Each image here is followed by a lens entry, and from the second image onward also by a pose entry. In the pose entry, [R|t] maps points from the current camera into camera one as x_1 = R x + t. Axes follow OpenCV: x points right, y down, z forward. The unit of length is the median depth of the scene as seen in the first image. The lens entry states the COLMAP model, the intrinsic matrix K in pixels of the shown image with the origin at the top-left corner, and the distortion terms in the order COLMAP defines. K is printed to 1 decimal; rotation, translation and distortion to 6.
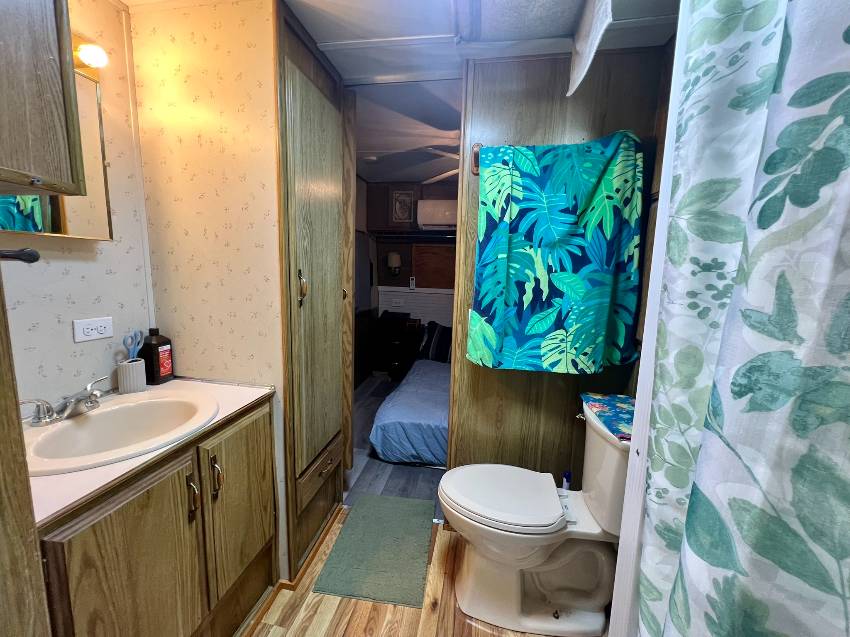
lens RADIAL K [[341.6, 0, 425.3], [0, 341.6, 316.2], [0, 0, 1]] dist [-0.001138, 0.000636]
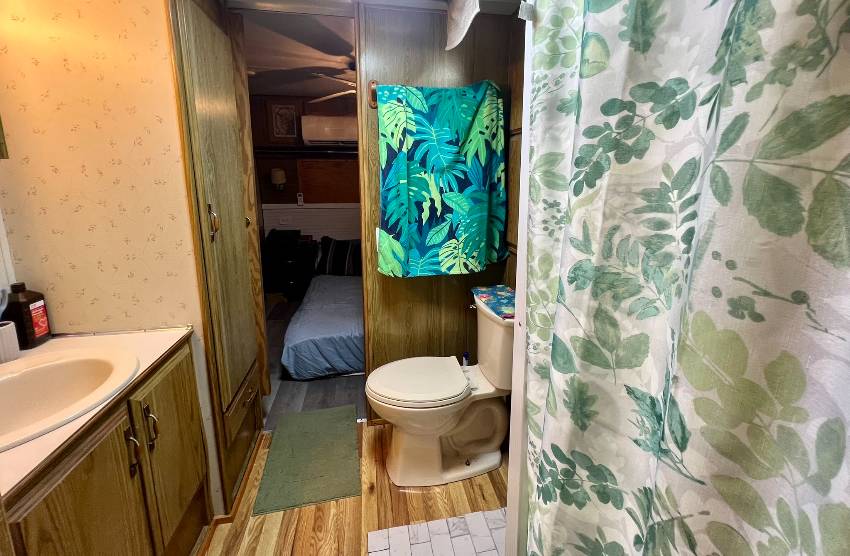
lens RADIAL K [[341.9, 0, 423.8], [0, 341.9, 233.2], [0, 0, 1]] dist [-0.000221, 0.000547]
pose [[0.939197, -0.087072, 0.332155, -0.118652], [0.076714, 0.996073, 0.044197, -0.049109], [-0.334699, -0.016029, 0.942189, -0.132927]]
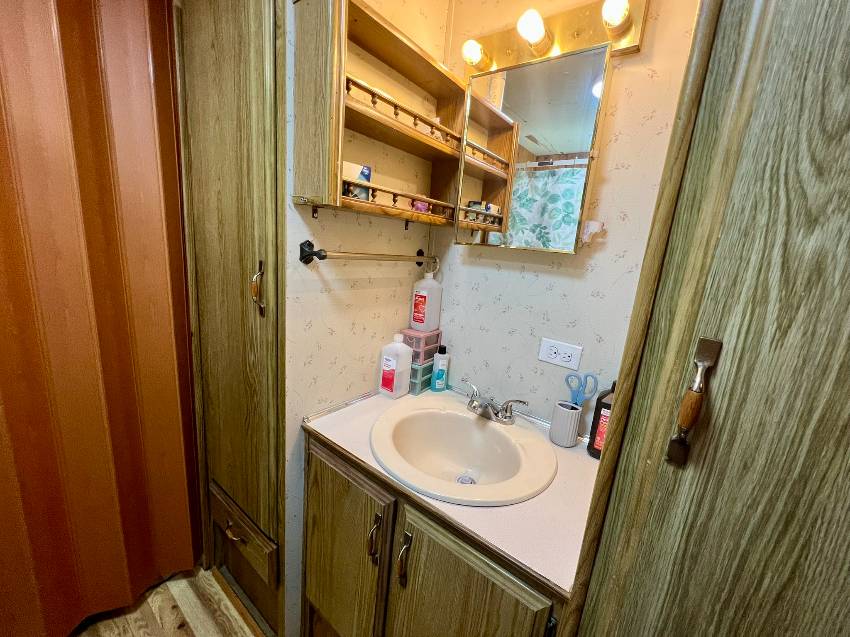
lens RADIAL K [[341.6, 0, 425.5], [0, 341.6, 319.5], [0, 0, 1]] dist [-0.001138, 0.000636]
pose [[-0.464960, 0.114688, -0.877872, -0.037584], [-0.223499, 0.944252, 0.241735, -0.158270], [0.856657, 0.308601, -0.413407, 0.899535]]
